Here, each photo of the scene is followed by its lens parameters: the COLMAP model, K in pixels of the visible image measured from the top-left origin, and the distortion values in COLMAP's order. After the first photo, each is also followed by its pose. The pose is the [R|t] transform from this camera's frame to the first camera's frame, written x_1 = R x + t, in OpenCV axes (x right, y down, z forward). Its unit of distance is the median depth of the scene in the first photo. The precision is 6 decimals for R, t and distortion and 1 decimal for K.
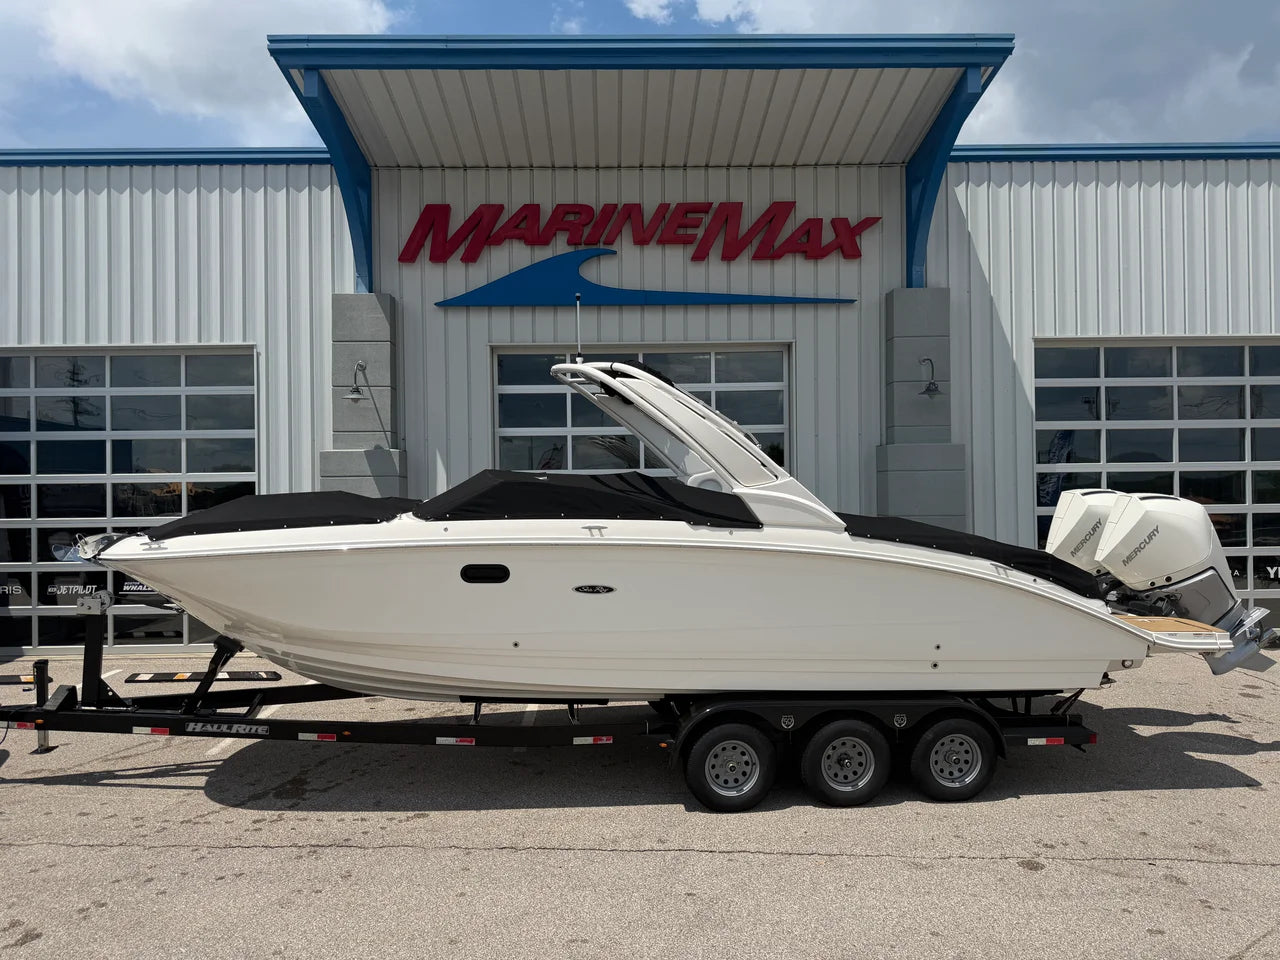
lens RADIAL K [[927.6, 0, 634.3], [0, 927.6, 475.2], [0, 0, 1]] dist [0.035924, -0.034202]
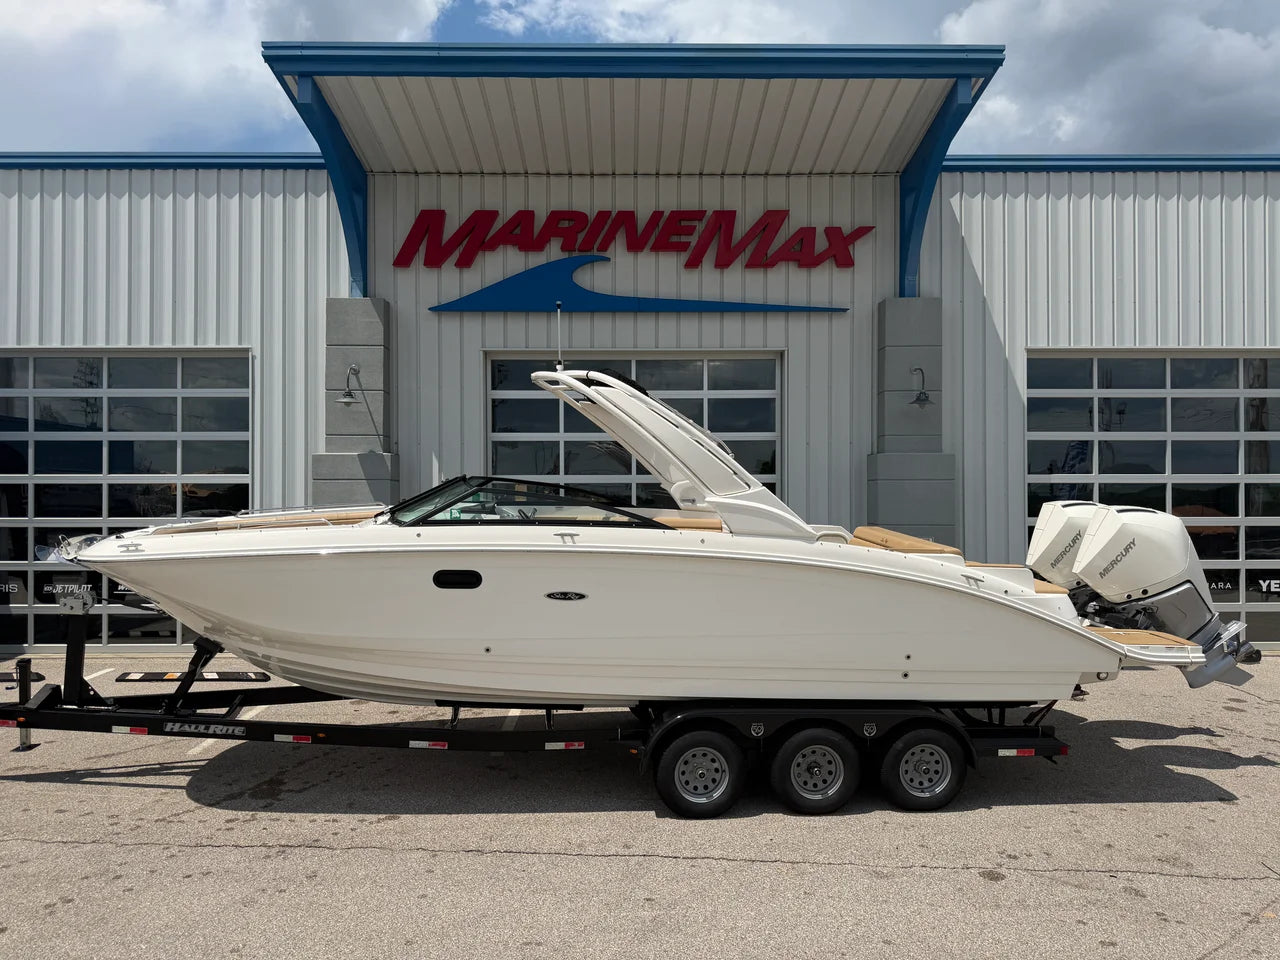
lens RADIAL K [[927.6, 0, 637.9], [0, 927.6, 479.7], [0, 0, 1]] dist [0.035924, -0.034202]
pose [[0.999896, 0.010747, -0.009643, 0.032268], [-0.010735, 0.999941, 0.001397, -0.004343], [0.009657, -0.001293, 0.999953, -0.006131]]
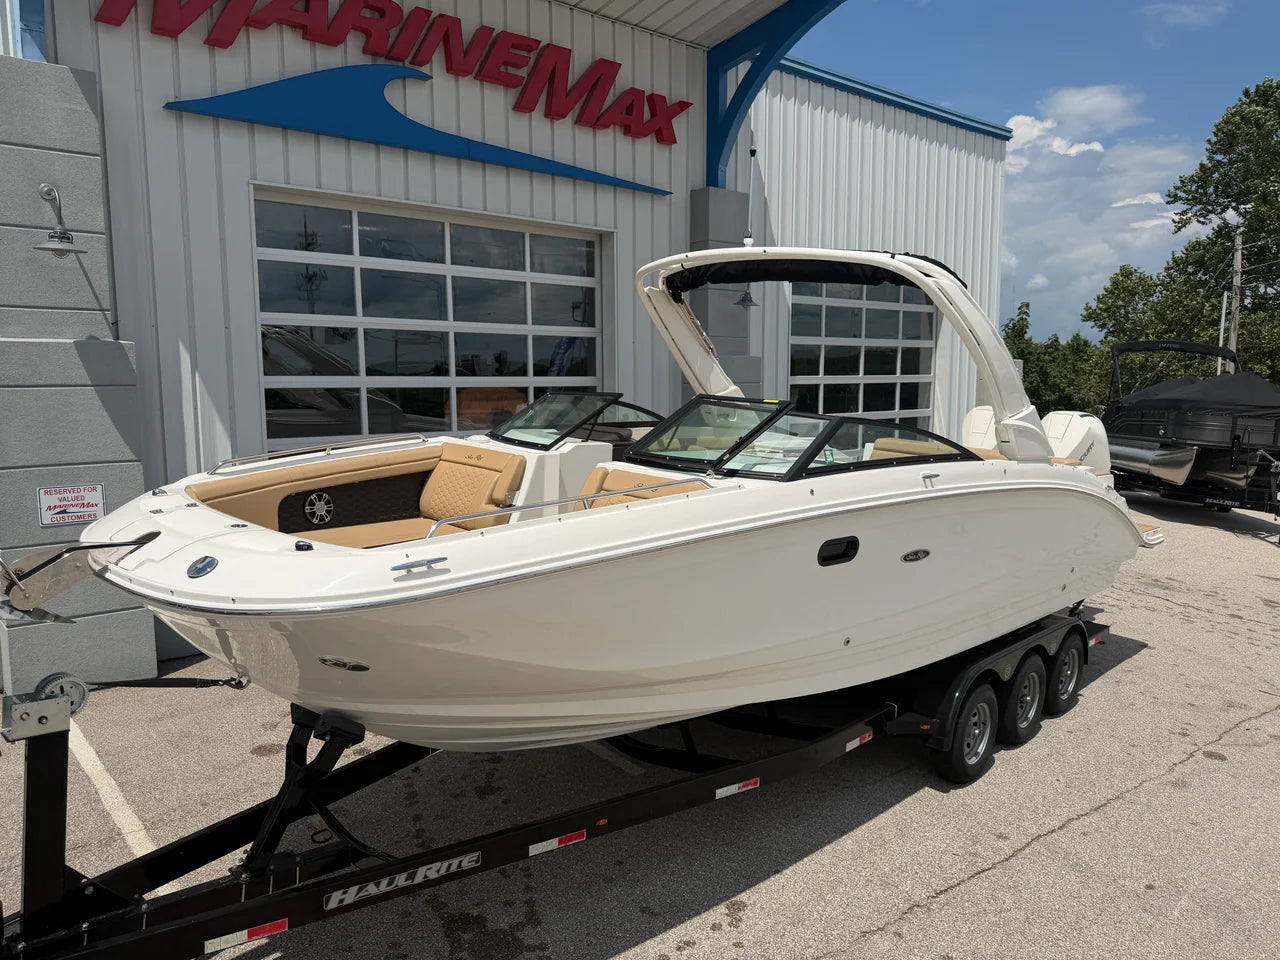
lens RADIAL K [[927.6, 0, 650.9], [0, 927.6, 476.7], [0, 0, 1]] dist [0.035924, -0.034202]
pose [[0.764237, -0.060448, 0.642096, -0.525508], [-0.016649, 0.993417, 0.113337, -0.020053], [-0.644721, -0.097307, 0.758200, 0.412554]]
